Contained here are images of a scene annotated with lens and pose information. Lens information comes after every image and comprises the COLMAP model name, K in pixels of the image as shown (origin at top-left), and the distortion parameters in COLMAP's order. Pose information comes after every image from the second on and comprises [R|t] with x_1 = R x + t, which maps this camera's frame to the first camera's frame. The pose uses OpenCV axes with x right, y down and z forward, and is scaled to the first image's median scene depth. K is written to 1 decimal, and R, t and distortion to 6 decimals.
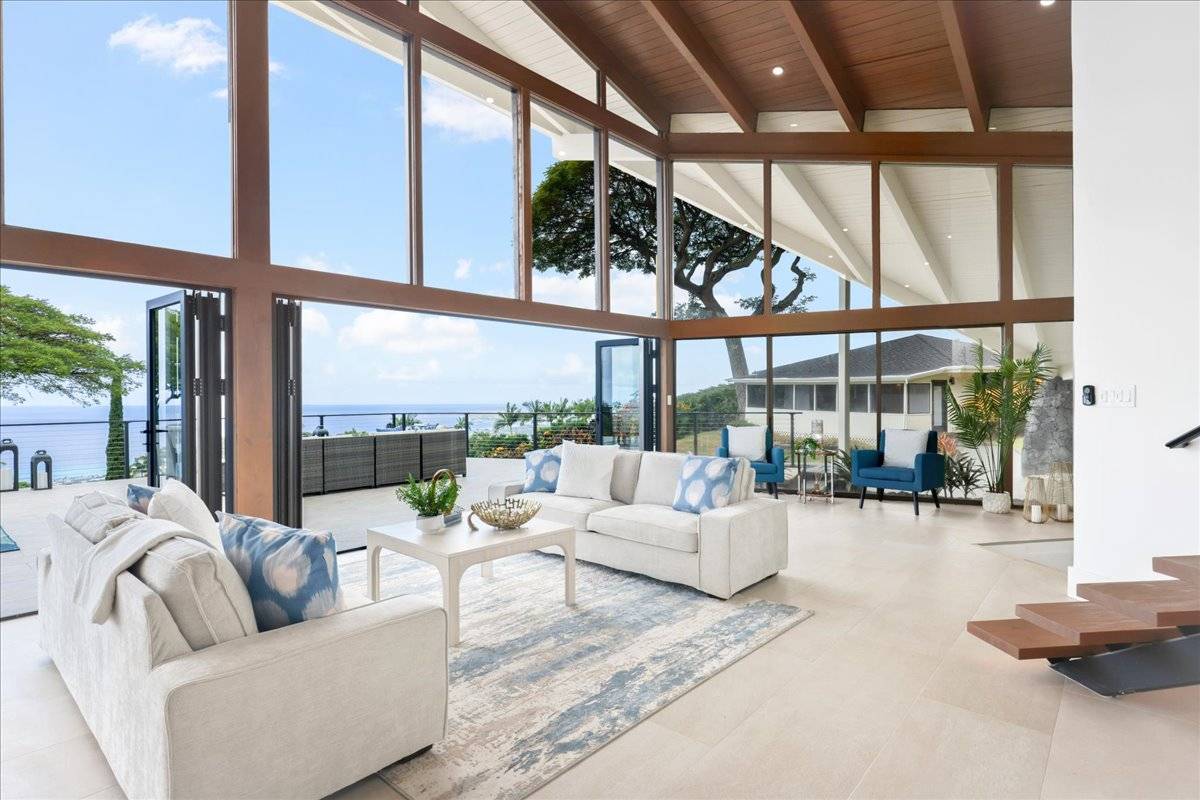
lens RADIAL K [[620.2, 0, 597.3], [0, 620.2, 397.2], [0, 0, 1]] dist [0.004517, -0.000476]
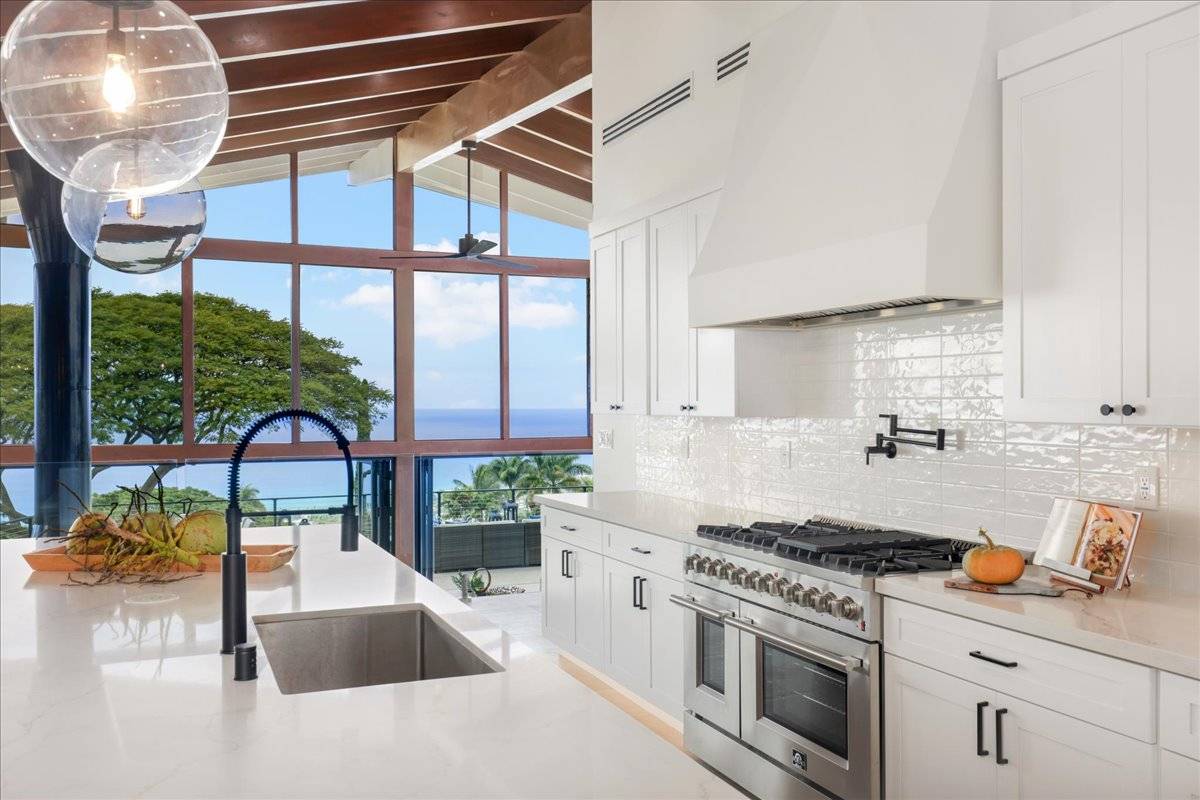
lens RADIAL K [[1048.2, 0, 599.7], [0, 1048.2, 400.6], [0, 0, 1]] dist [0.001690, 0.000575]
pose [[0.903792, -0.002271, -0.427965, 0.519210], [0.000999, 0.999994, -0.003196, -0.135666], [0.427970, 0.002461, 0.903790, -0.618480]]
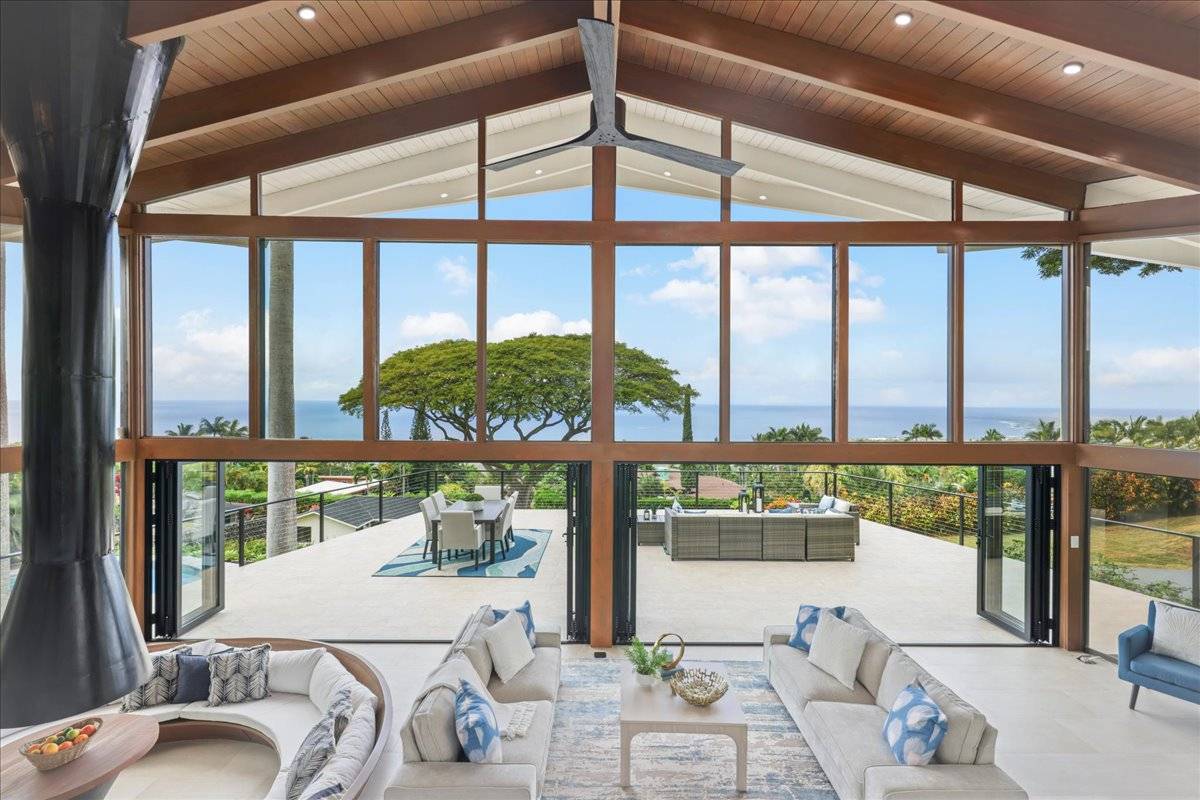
lens RADIAL K [[555.9, 0, 593.2], [0, 555.9, 402.6], [0, 0, 1]] dist [0.002658, 0.000164]
pose [[0.659683, 0.014046, -0.751413, 0.191342], [-0.009360, 0.999901, 0.010473, -0.139467], [0.751486, 0.000124, 0.659750, 0.035562]]
